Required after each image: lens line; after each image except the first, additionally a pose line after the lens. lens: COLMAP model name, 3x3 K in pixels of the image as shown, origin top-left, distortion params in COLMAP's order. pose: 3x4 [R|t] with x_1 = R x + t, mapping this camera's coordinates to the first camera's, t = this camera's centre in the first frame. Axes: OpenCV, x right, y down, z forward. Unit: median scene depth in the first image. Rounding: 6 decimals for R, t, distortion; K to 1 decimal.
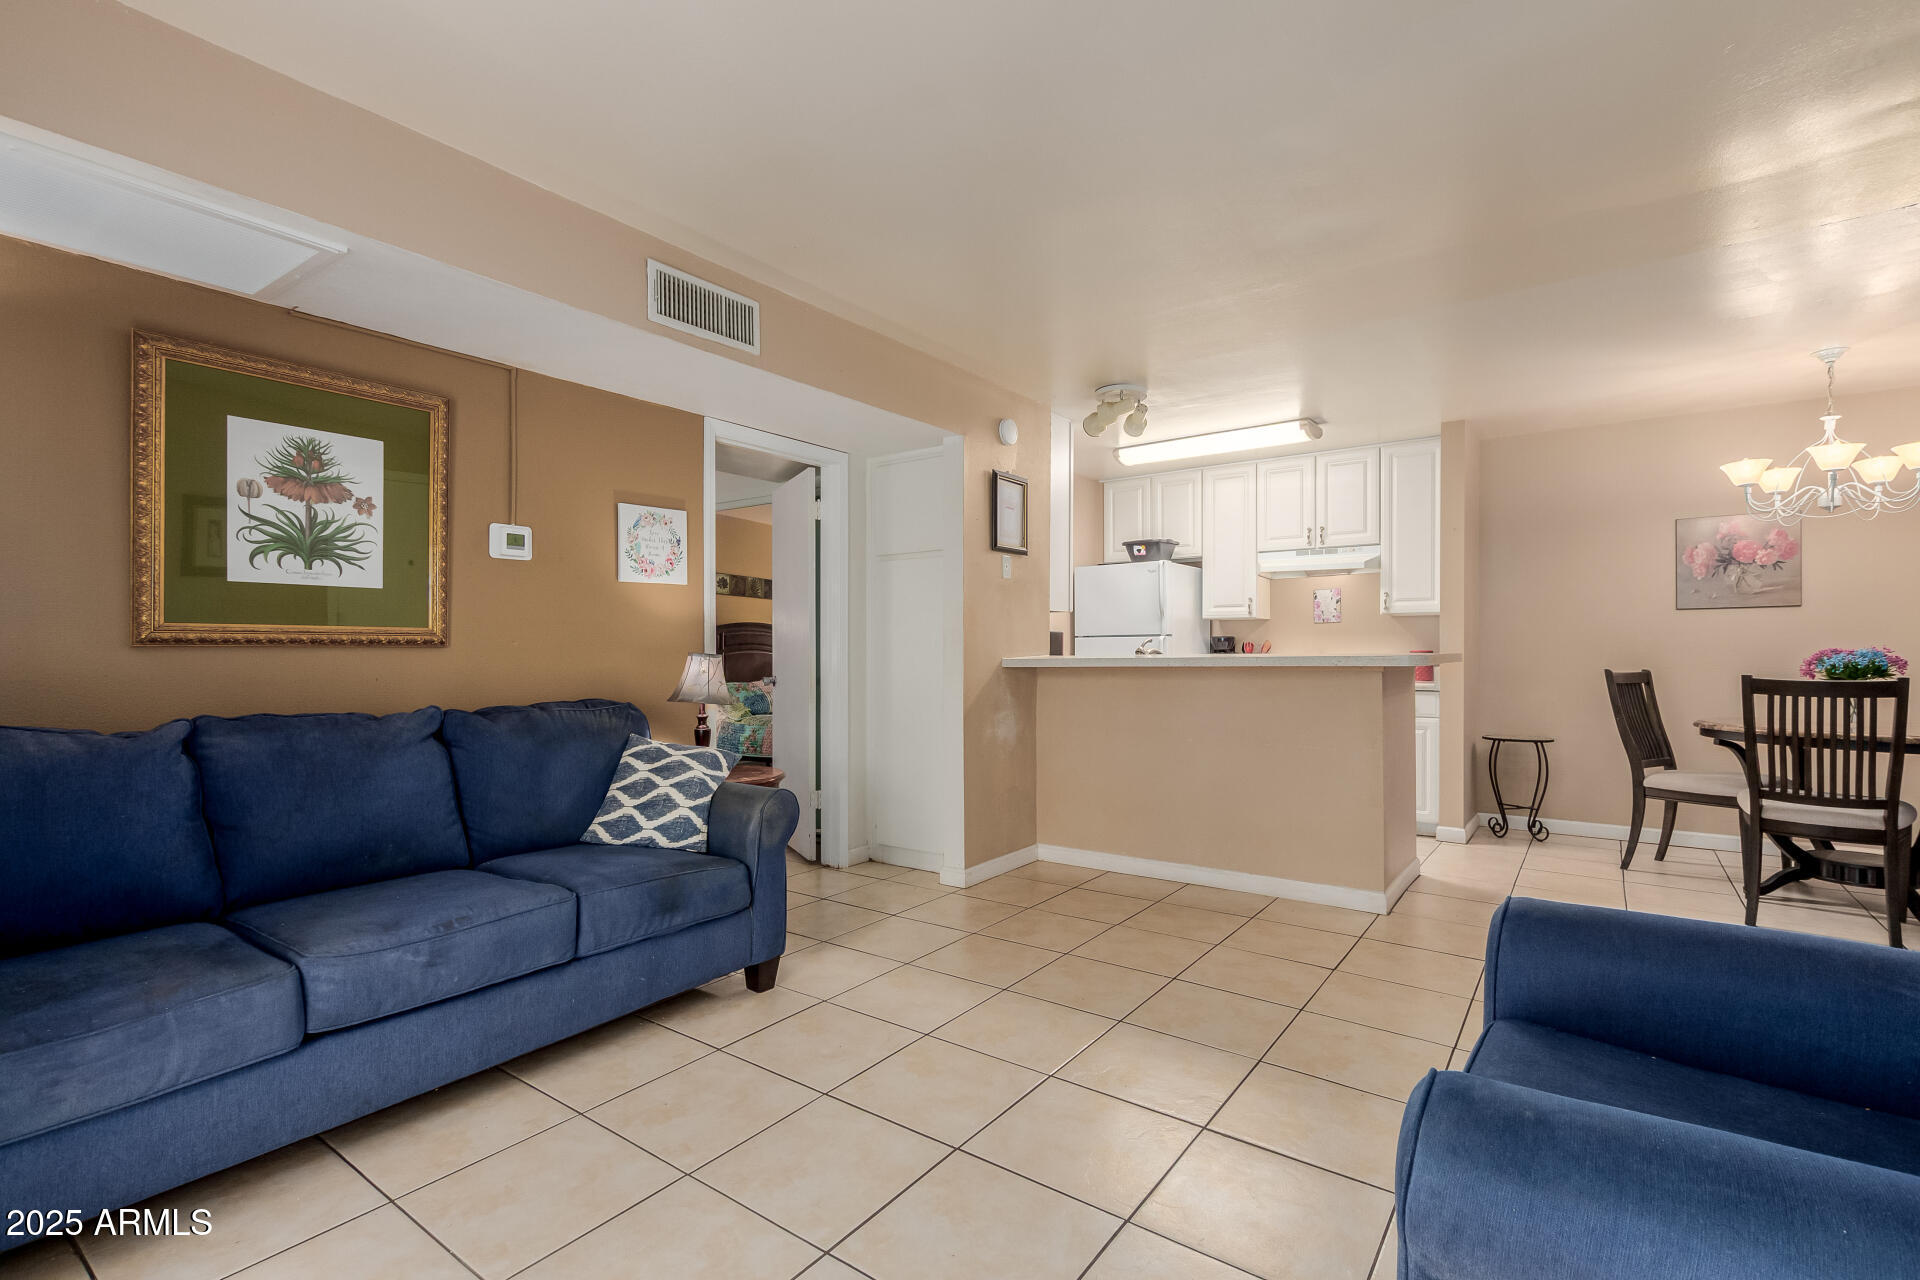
lens RADIAL K [[887.0, 0, 960.9], [0, 887.0, 658.0], [0, 0, 1]] dist [-0.001124, -0.000357]
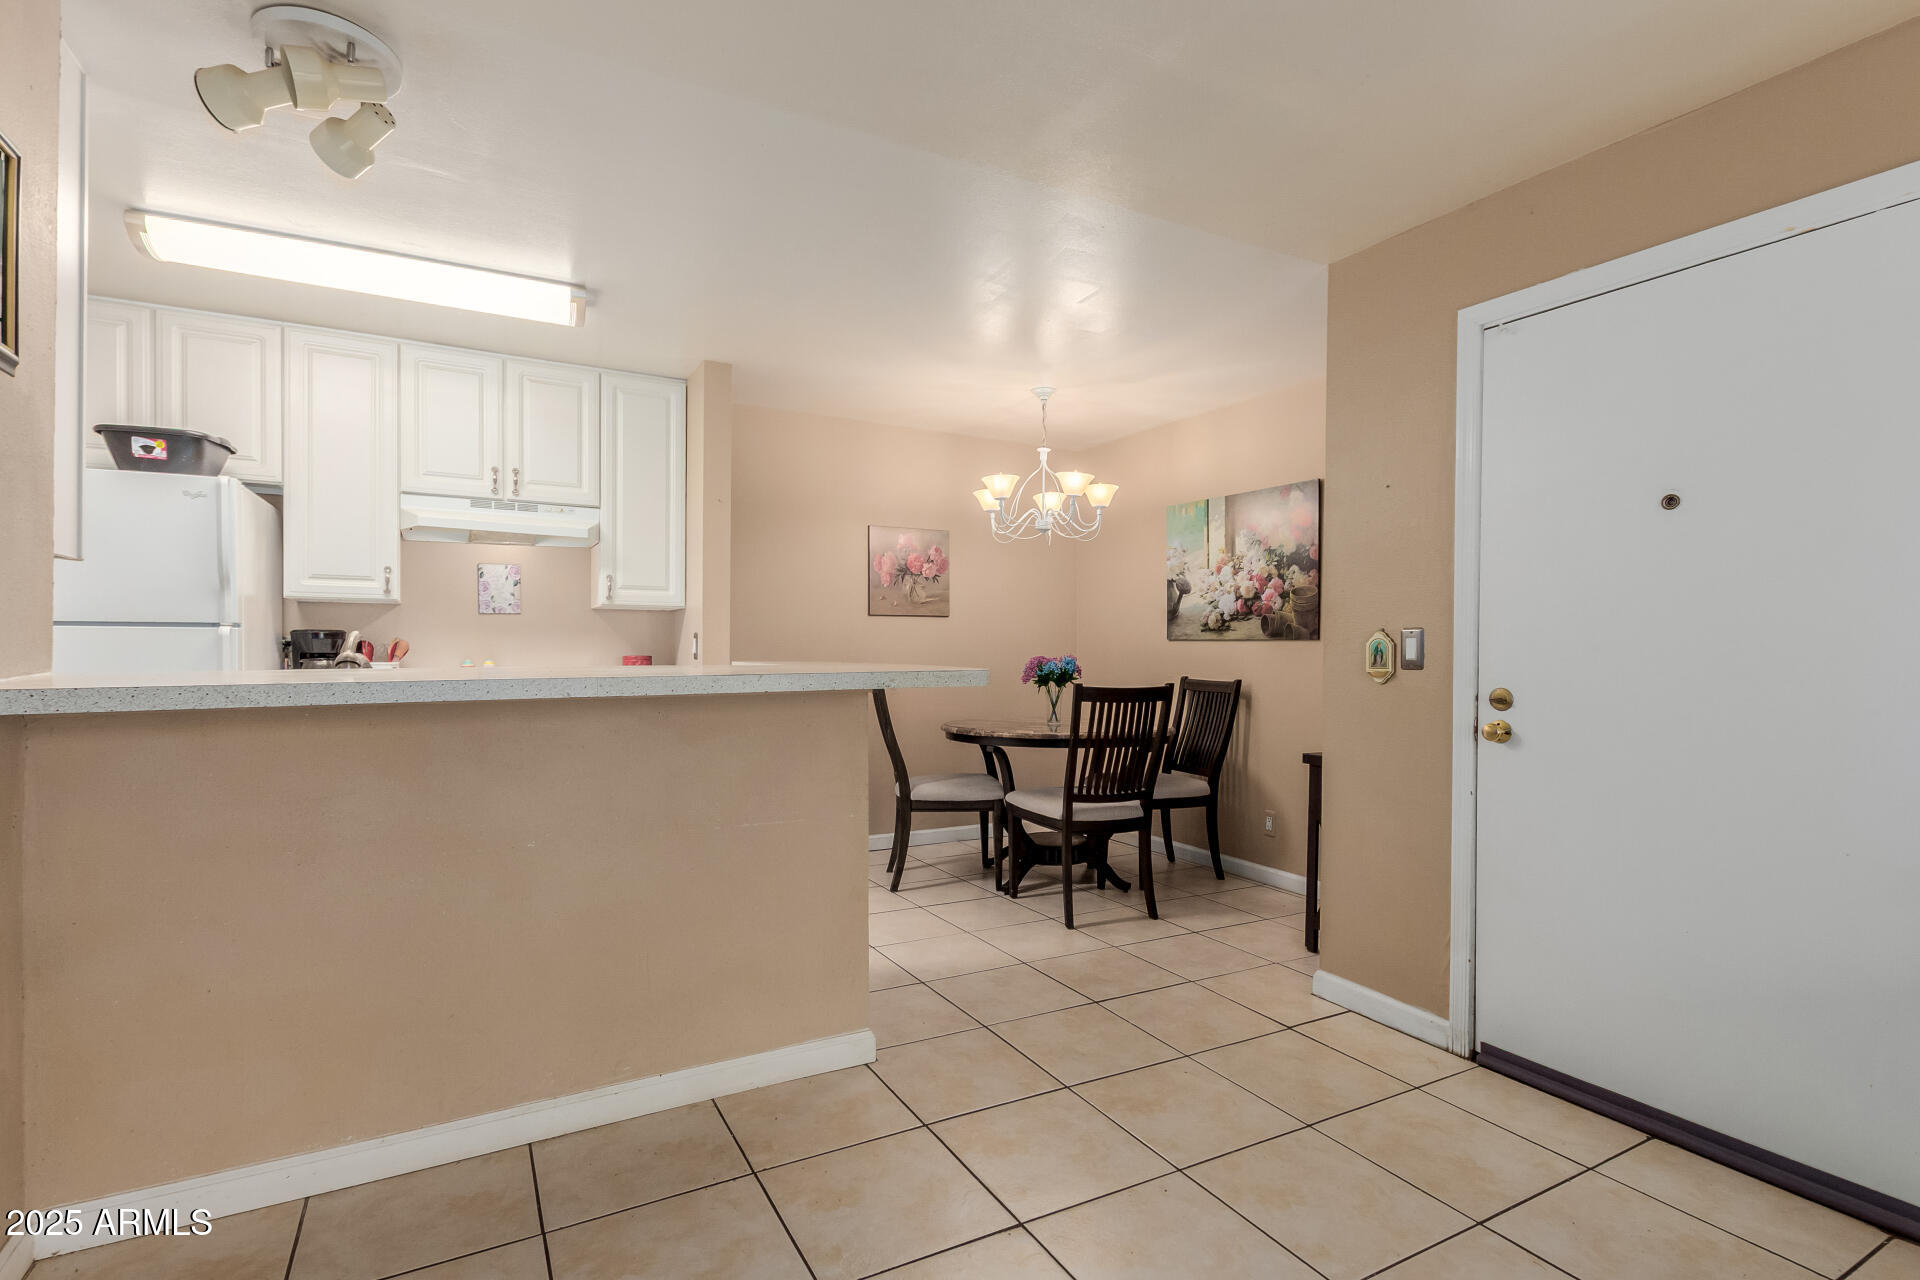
lens RADIAL K [[900.0, 0, 951.8], [0, 900.0, 657.4], [0, 0, 1]] dist [0.012524, -0.000410]
pose [[0.425791, -0.002389, 0.904818, -0.078428], [0.001970, 0.999997, 0.001713, -0.009005], [-0.904819, 0.001053, 0.425794, 0.500886]]
